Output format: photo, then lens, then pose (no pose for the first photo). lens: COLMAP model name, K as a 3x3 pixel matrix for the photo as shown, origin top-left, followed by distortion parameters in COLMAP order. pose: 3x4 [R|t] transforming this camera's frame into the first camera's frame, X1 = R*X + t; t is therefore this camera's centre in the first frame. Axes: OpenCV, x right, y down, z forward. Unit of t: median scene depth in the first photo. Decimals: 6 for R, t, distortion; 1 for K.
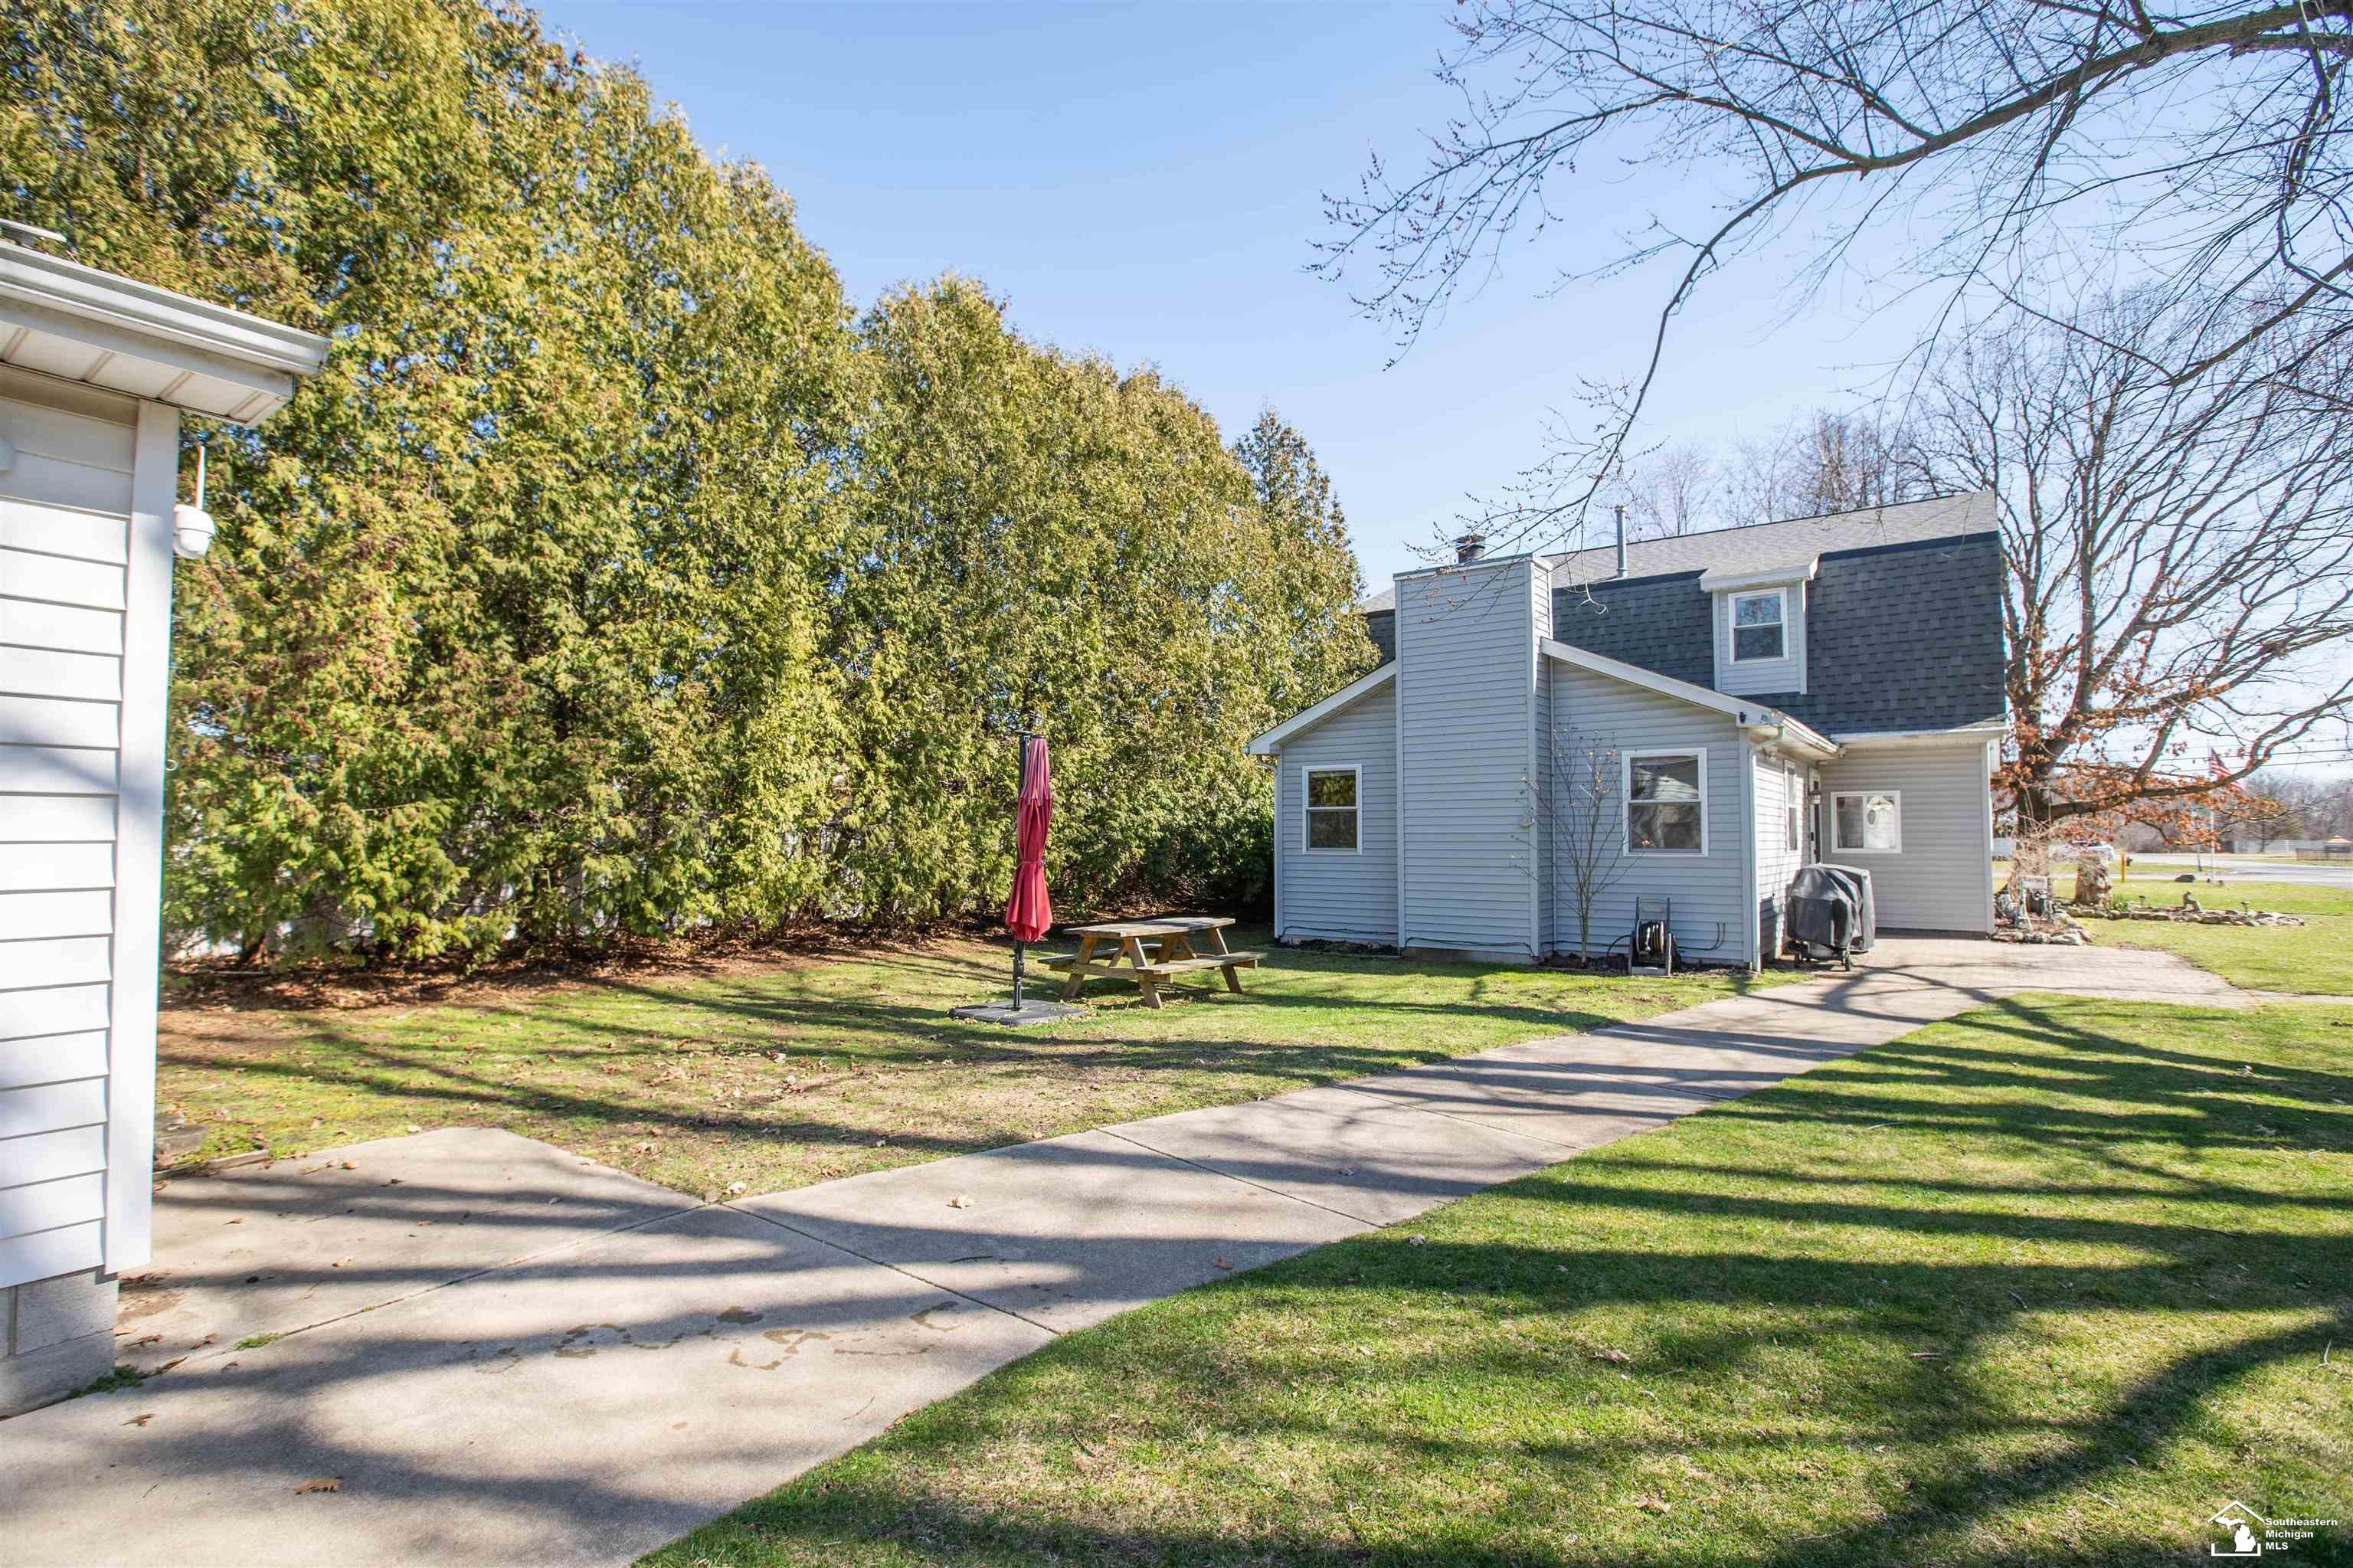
lens RADIAL K [[1104.6, 0, 1172.2], [0, 1104.6, 785.1], [0, 0, 1]] dist [-0.025242, 0.010316]
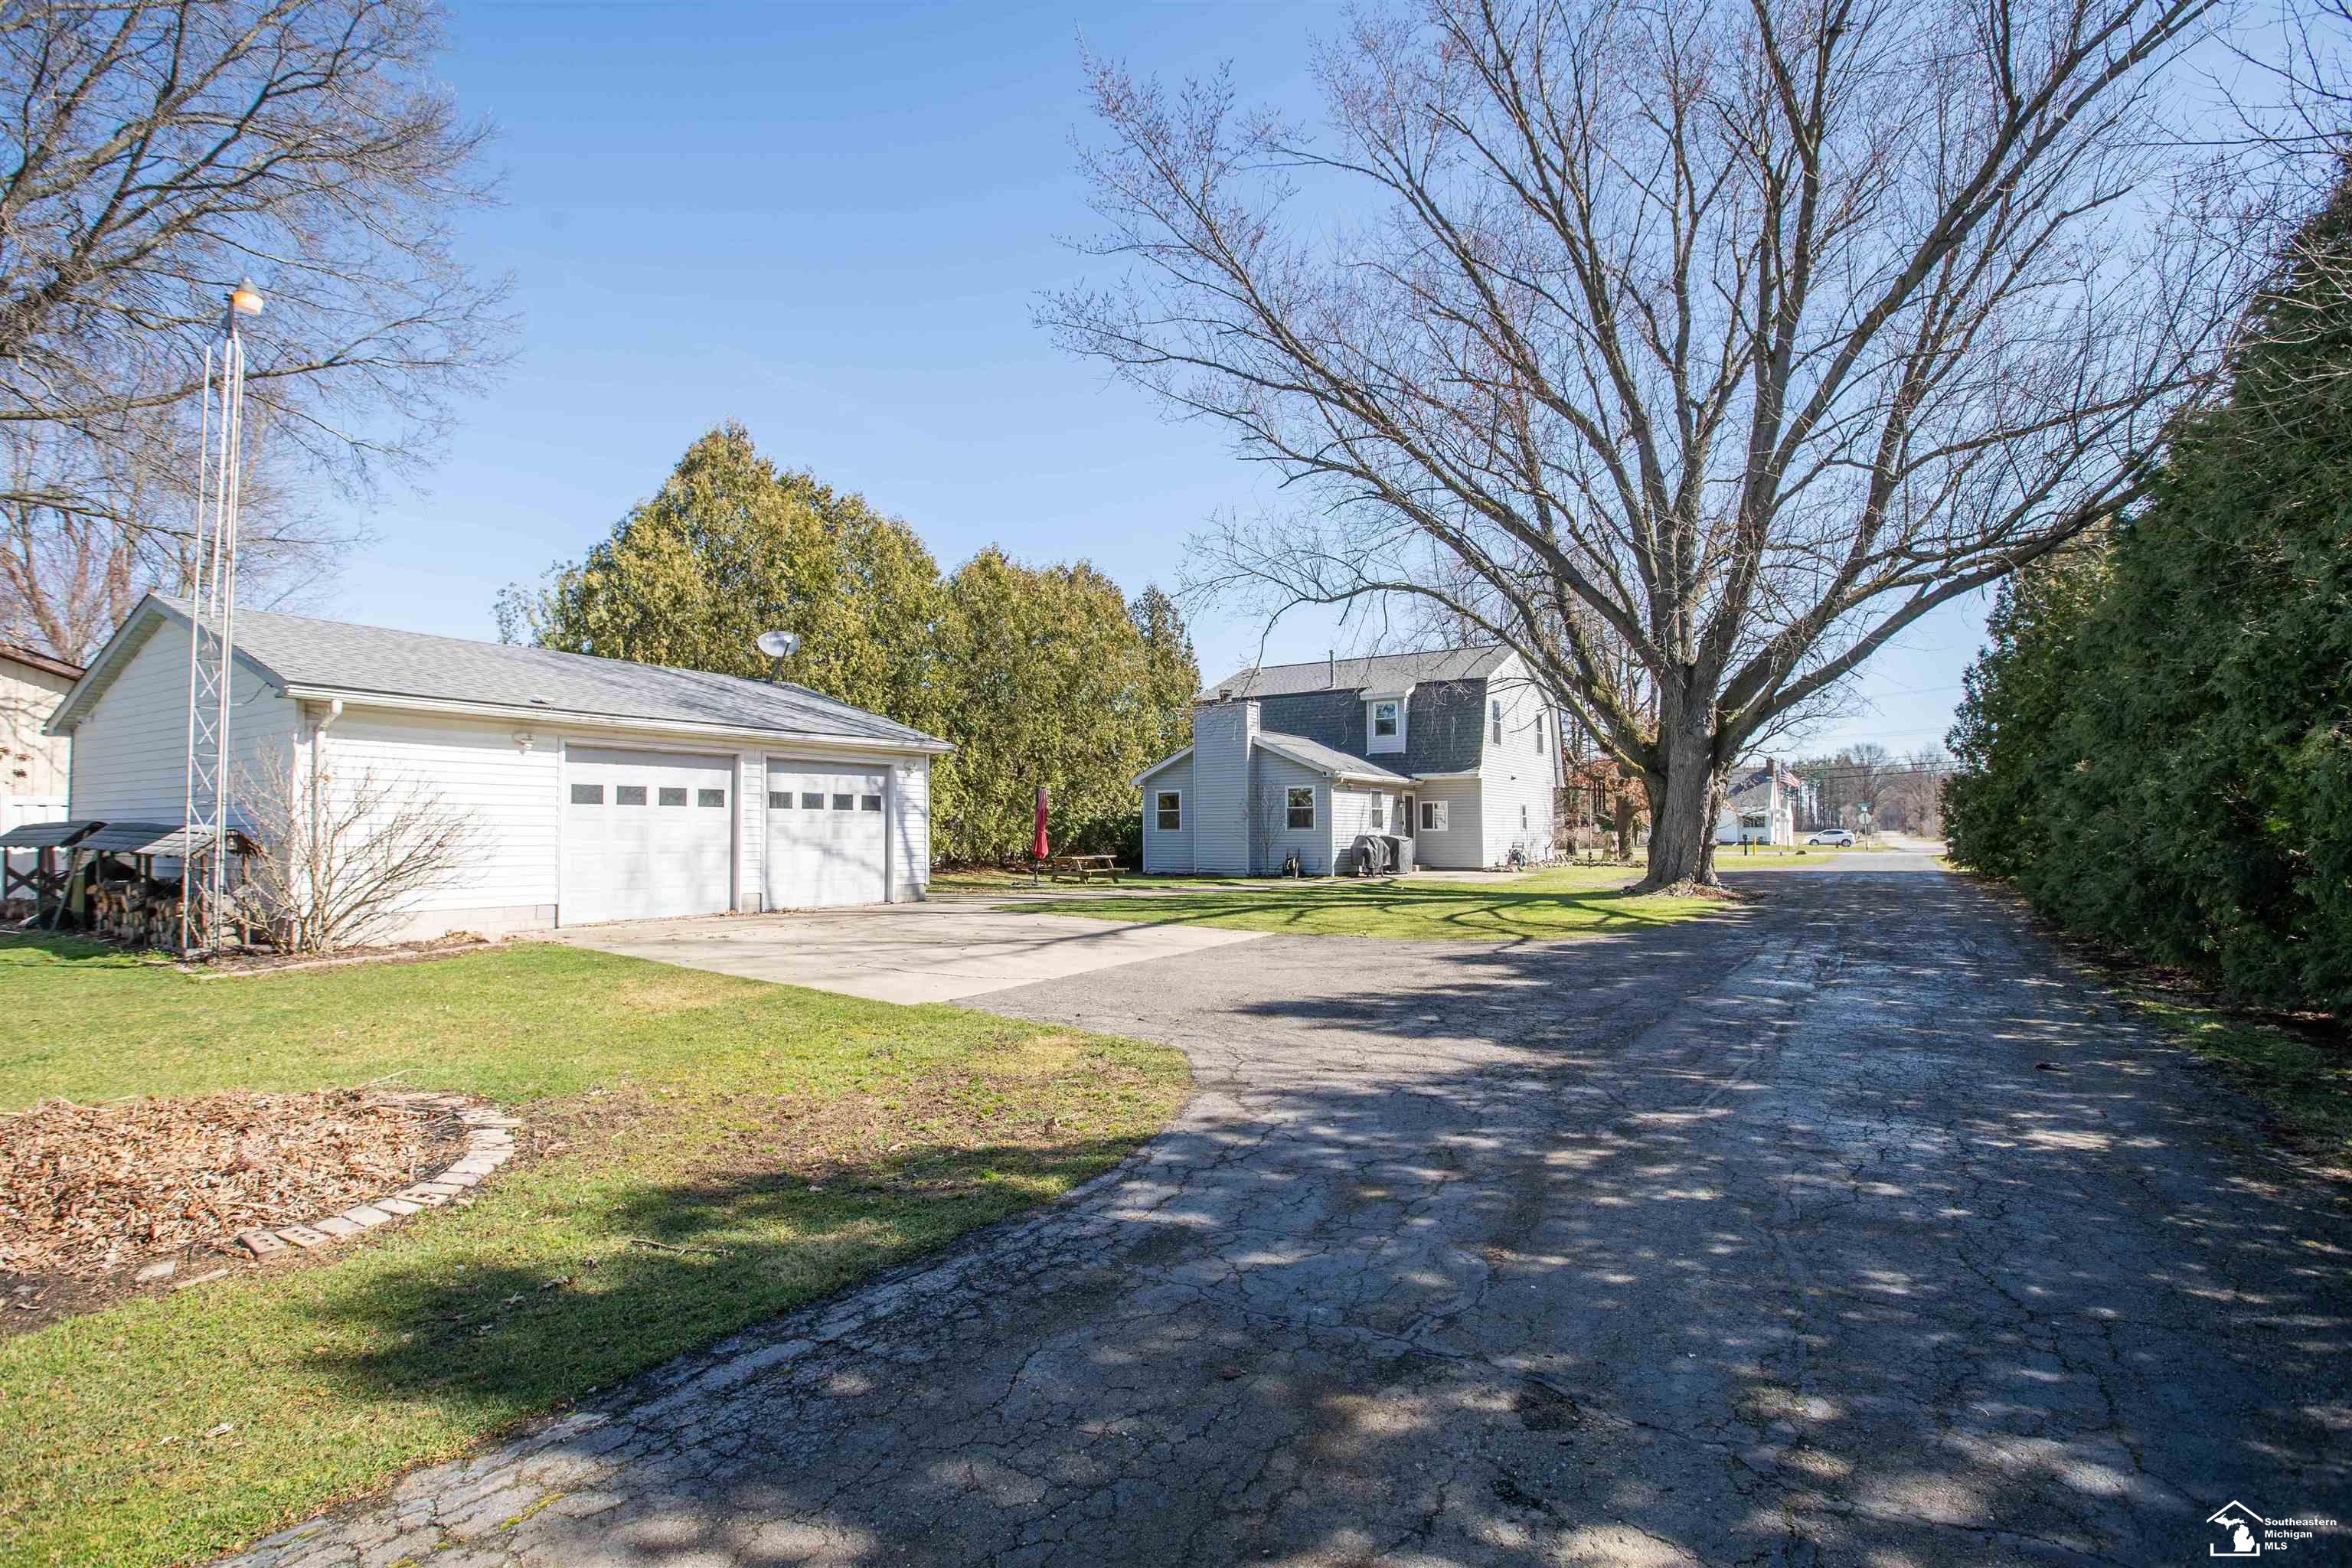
lens RADIAL K [[1104.1, 0, 1157.4], [0, 1104.1, 773.5], [0, 0, 1]] dist [-0.025242, 0.010316]
pose [[0.999138, -0.002786, 0.041415, 0.034233], [0.003121, 0.999963, -0.008018, -0.033756], [-0.041391, 0.008141, 0.999110, -1.140118]]
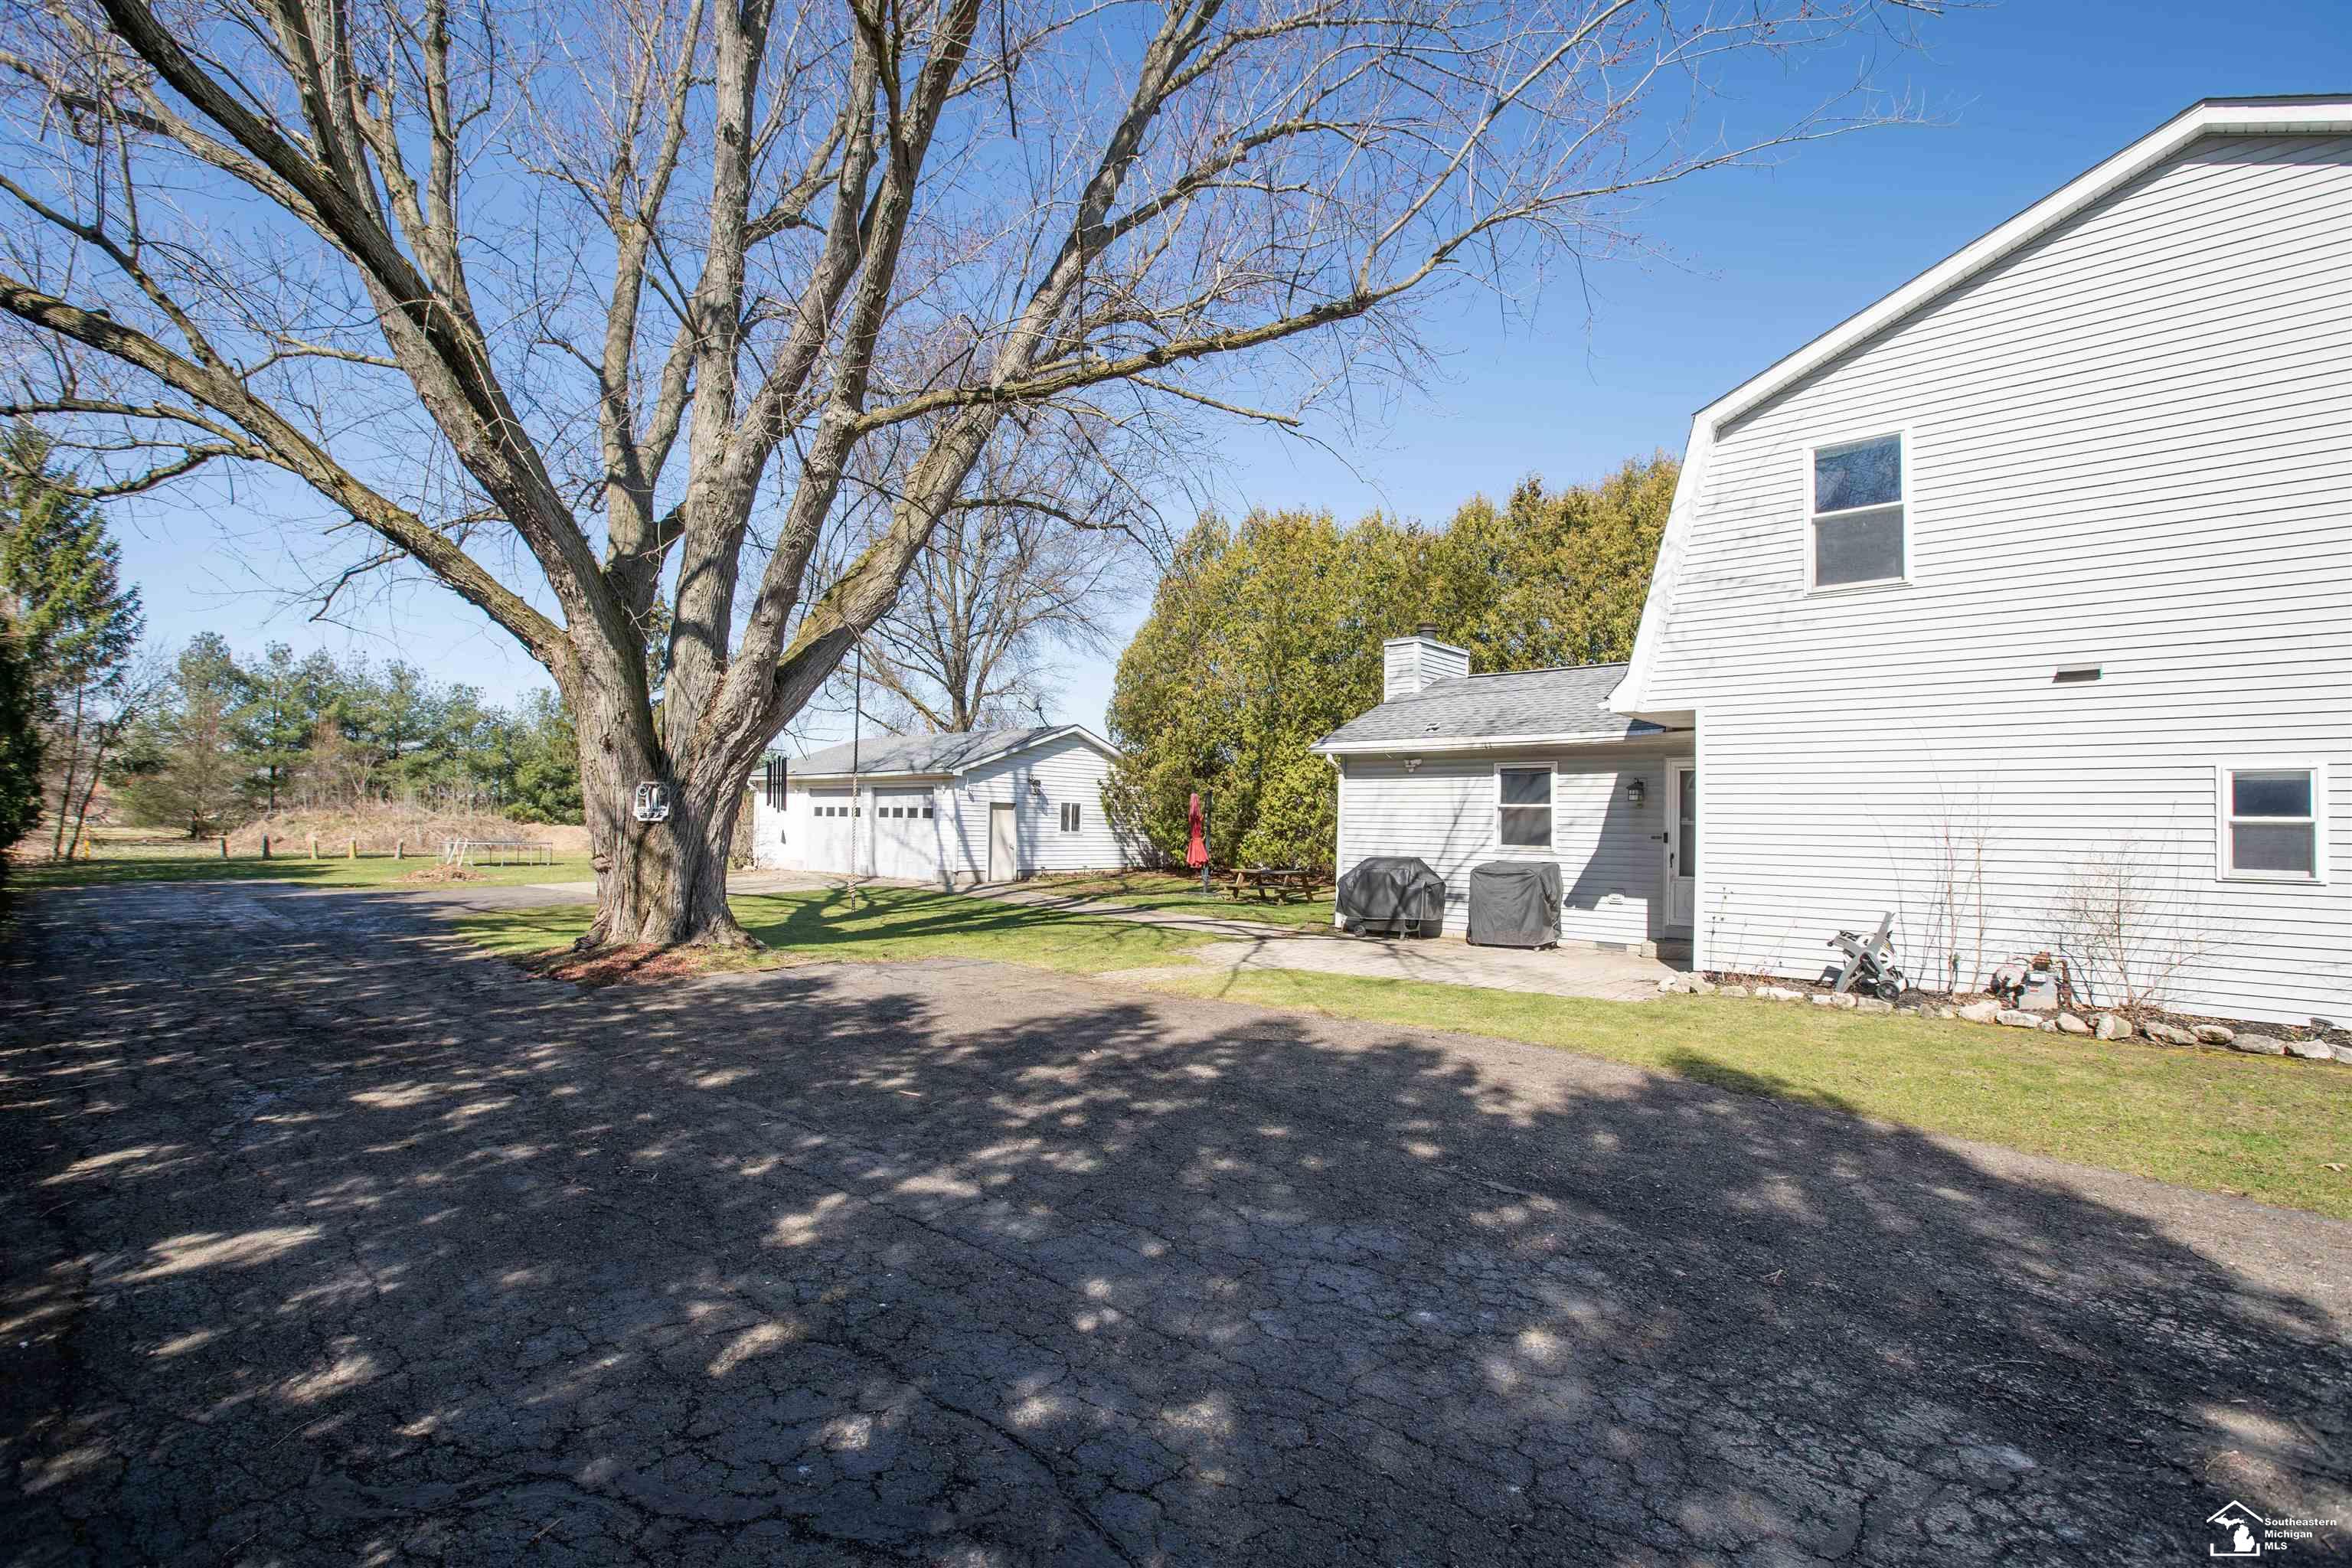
lens RADIAL K [[1104.1, 0, 1171.9], [0, 1104.1, 794.7], [0, 0, 1]] dist [-0.025242, 0.010316]
pose [[-0.107698, -0.029083, -0.993758, 1.584285], [0.034787, 0.998850, -0.033002, 0.035012], [0.993575, -0.038124, -0.106563, 0.751746]]
